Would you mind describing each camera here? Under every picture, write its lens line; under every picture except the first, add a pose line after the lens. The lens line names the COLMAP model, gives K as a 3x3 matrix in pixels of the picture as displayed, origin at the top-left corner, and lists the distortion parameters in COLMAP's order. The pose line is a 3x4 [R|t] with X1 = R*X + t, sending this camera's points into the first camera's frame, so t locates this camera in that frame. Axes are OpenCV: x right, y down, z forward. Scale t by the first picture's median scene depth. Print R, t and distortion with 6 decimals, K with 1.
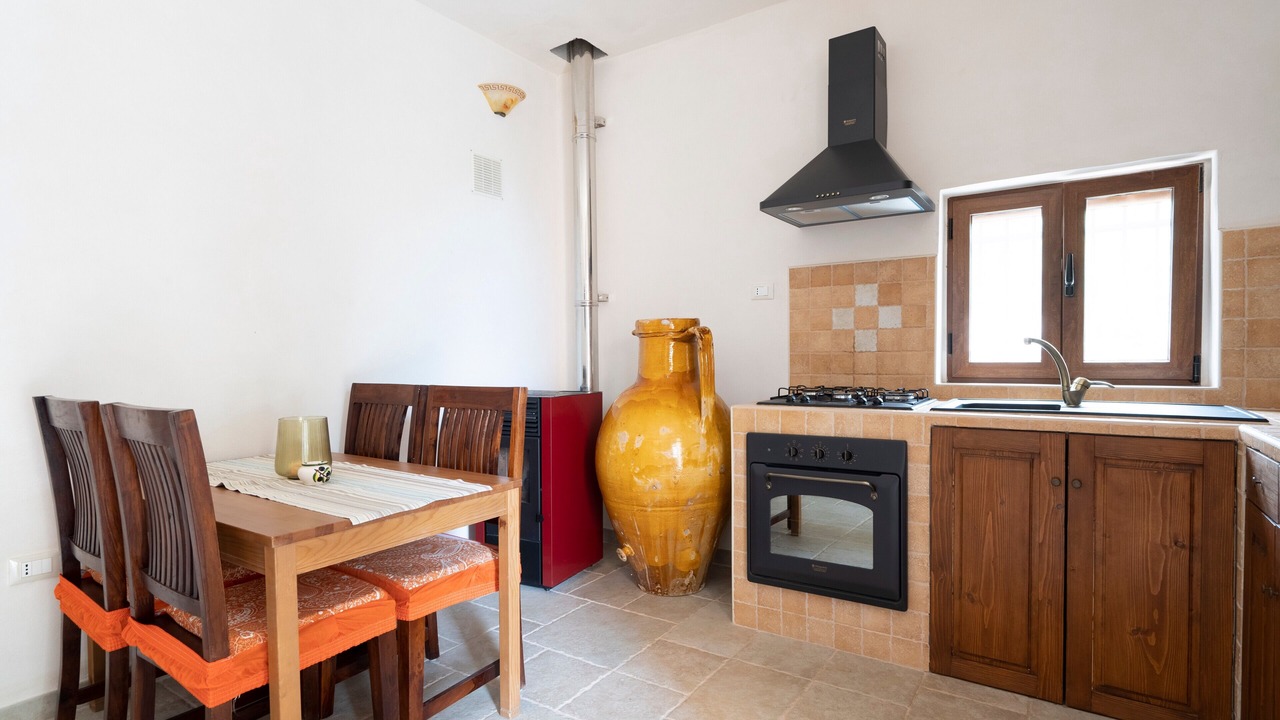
lens RADIAL K [[632.0, 0, 639.7], [0, 632.0, 366.9], [0, 0, 1]] dist [0.000478, 0.000420]
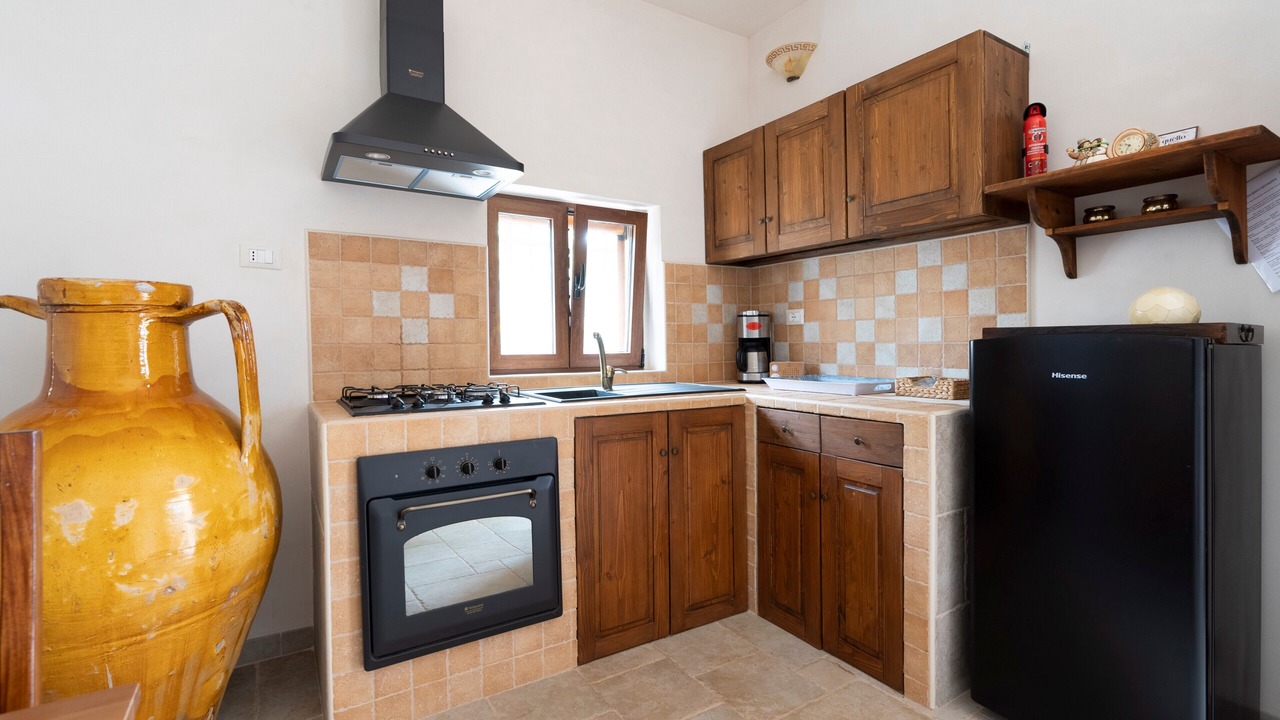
lens RADIAL K [[582.3, 0, 635.4], [0, 582.3, 351.6], [0, 0, 1]] dist [-0.003063, 0.000297]
pose [[0.407773, -0.003359, 0.913077, -0.281598], [0.018250, 0.999823, -0.004473, -0.004771], [-0.912901, 0.018488, 0.407762, 0.448351]]
